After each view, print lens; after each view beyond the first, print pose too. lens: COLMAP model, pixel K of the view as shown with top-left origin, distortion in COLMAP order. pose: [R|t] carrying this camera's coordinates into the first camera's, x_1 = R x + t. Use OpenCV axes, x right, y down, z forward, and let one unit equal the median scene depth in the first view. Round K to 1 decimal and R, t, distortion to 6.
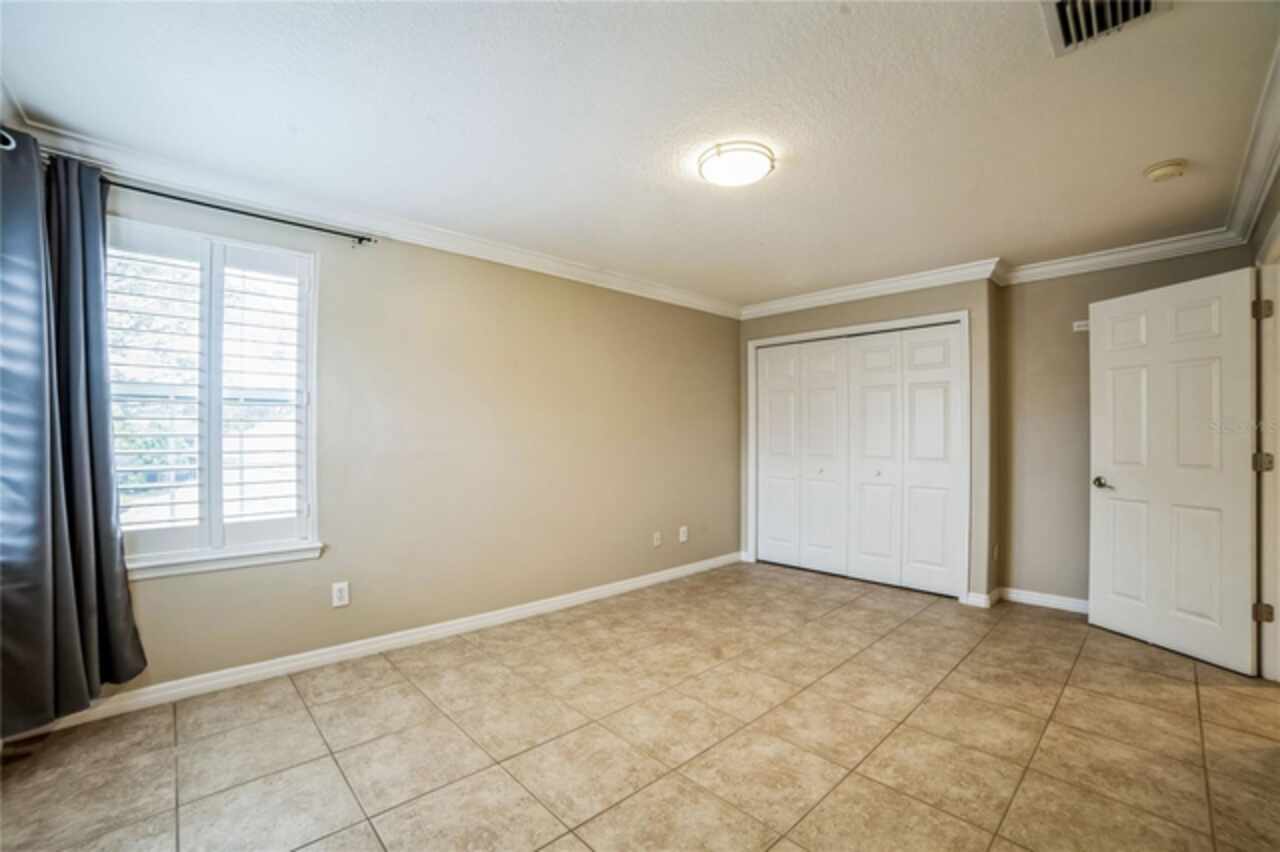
lens RADIAL K [[537.6, 0, 632.0], [0, 537.6, 432.7], [0, 0, 1]] dist [-0.105753, 0.033459]
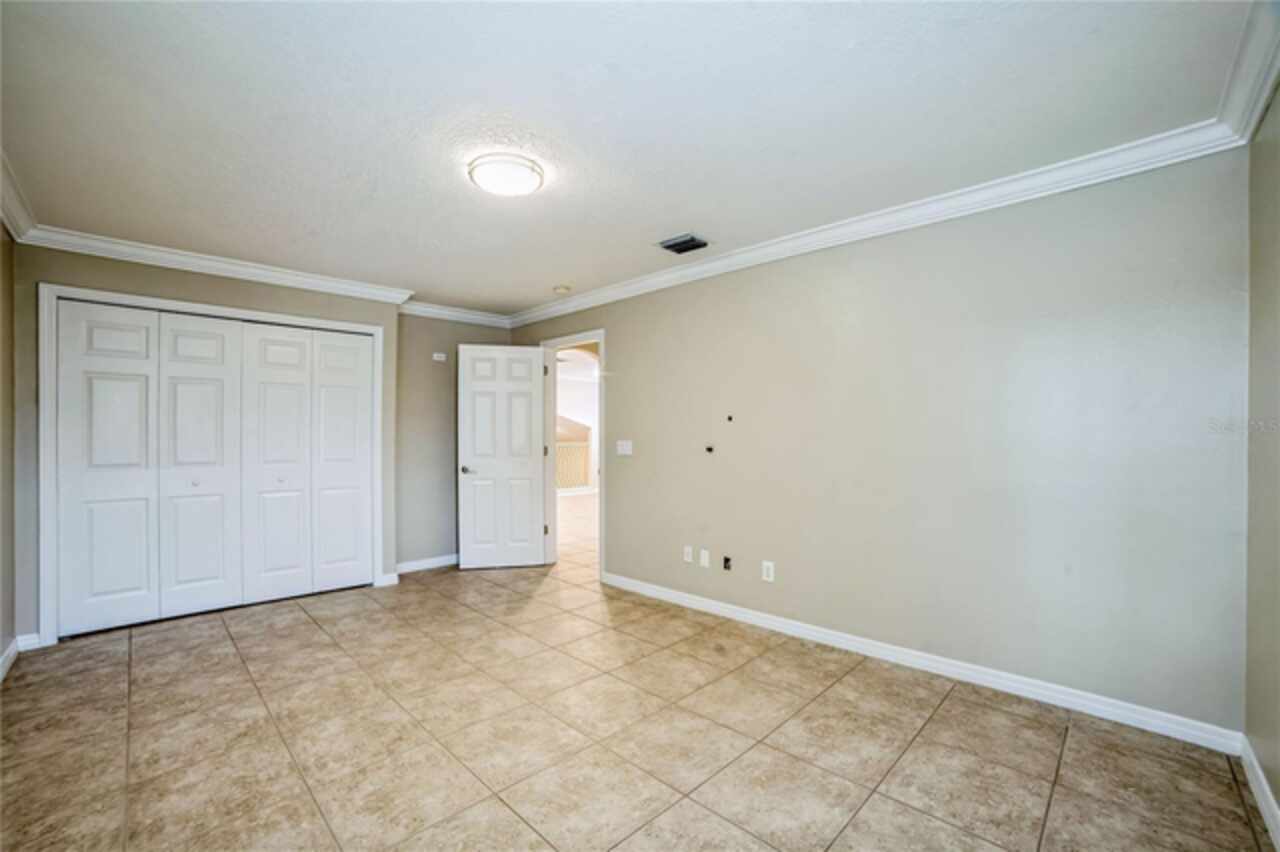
lens RADIAL K [[537.6, 0, 632.0], [0, 537.6, 432.7], [0, 0, 1]] dist [-0.105753, 0.033459]
pose [[-0.041015, 0.004784, 0.999147, -0.596274], [-0.002501, 0.999985, -0.004891, -0.000965], [-0.999155, -0.002699, -0.041003, 0.562845]]
